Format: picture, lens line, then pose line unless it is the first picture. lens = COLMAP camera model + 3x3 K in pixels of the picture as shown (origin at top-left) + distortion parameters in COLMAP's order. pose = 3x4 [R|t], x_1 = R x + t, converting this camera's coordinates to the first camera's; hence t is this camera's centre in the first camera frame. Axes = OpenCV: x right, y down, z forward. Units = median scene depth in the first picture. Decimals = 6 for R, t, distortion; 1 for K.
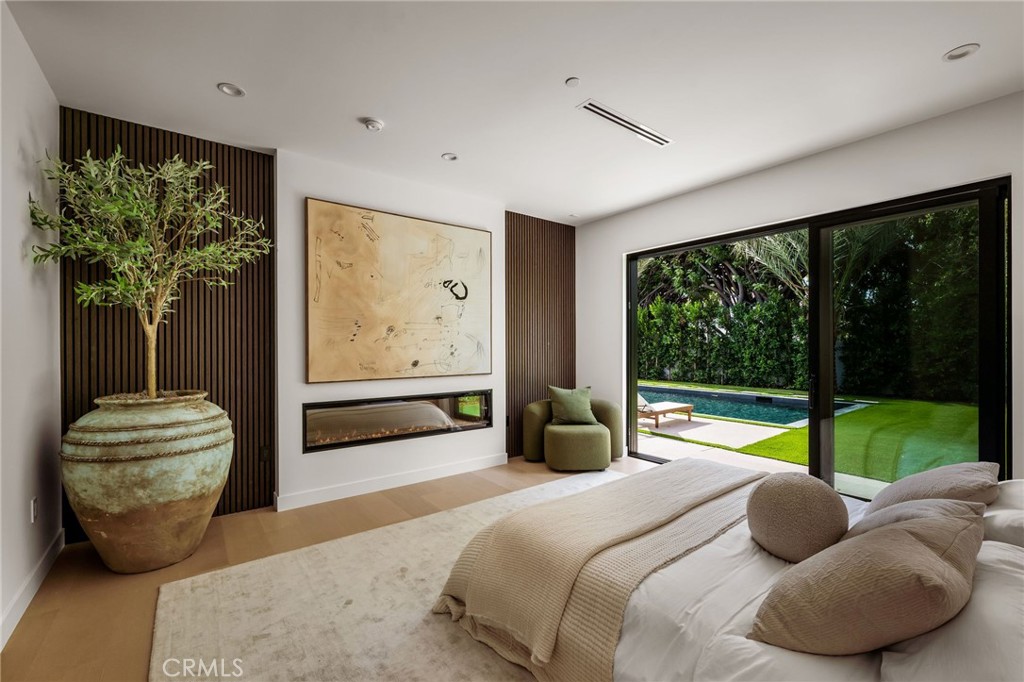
lens RADIAL K [[434.4, 0, 512.0], [0, 434.4, 341.0], [0, 0, 1]] dist [0.000324, 0.000072]
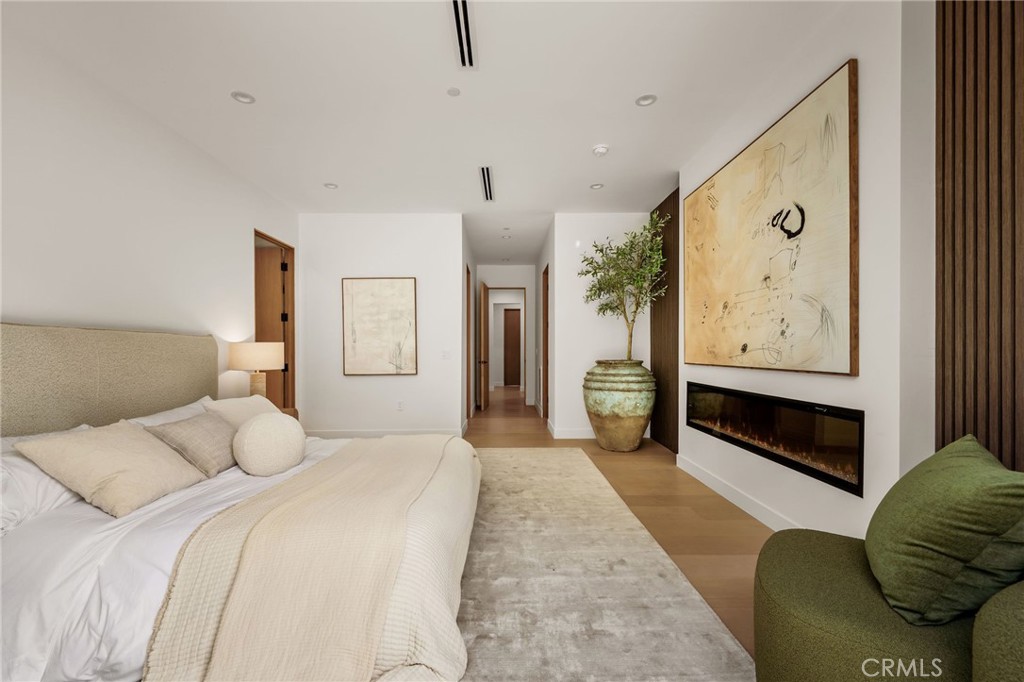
lens RADIAL K [[410.5, 0, 512.0], [0, 410.5, 341.0], [0, 0, 1]] dist [0.000785, 0.000032]
pose [[-0.591523, -0.017350, -0.806101, 0.535634], [0.006775, 0.999626, -0.026487, 0.052595], [0.806259, -0.021129, -0.591185, 1.037289]]
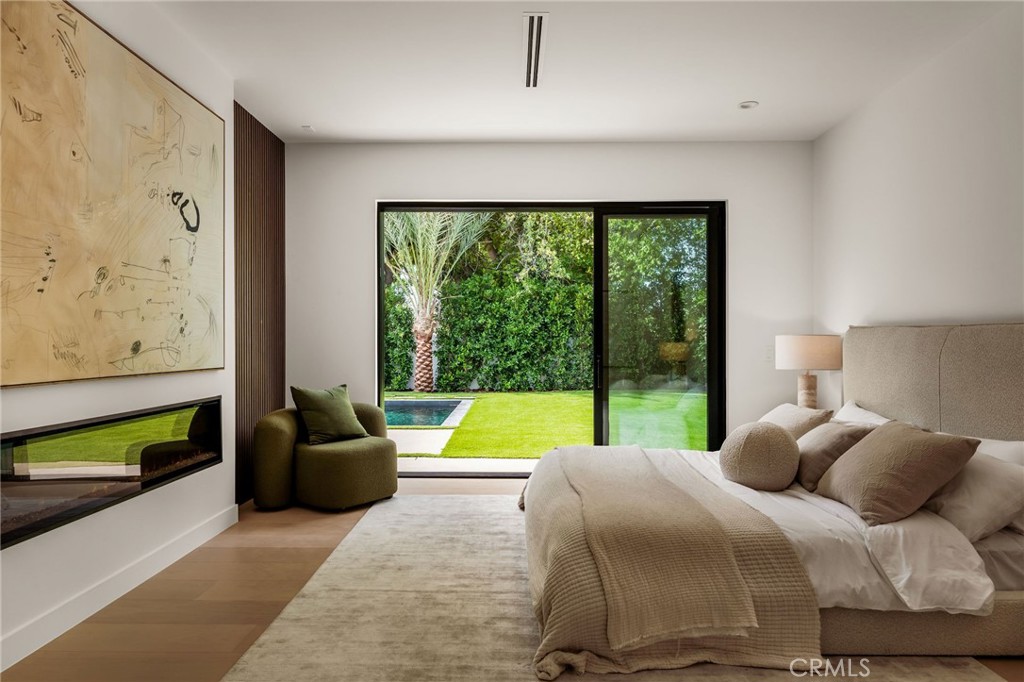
lens RADIAL K [[620.2, 0, 512.0], [0, 620.2, 341.0], [0, 0, 1]] dist [-0.003607, 0.000135]
pose [[0.612540, 0.006598, 0.790412, -0.492998], [-0.010216, 0.999948, -0.000430, 0.038335], [-0.790373, -0.007812, 0.612576, 0.214819]]
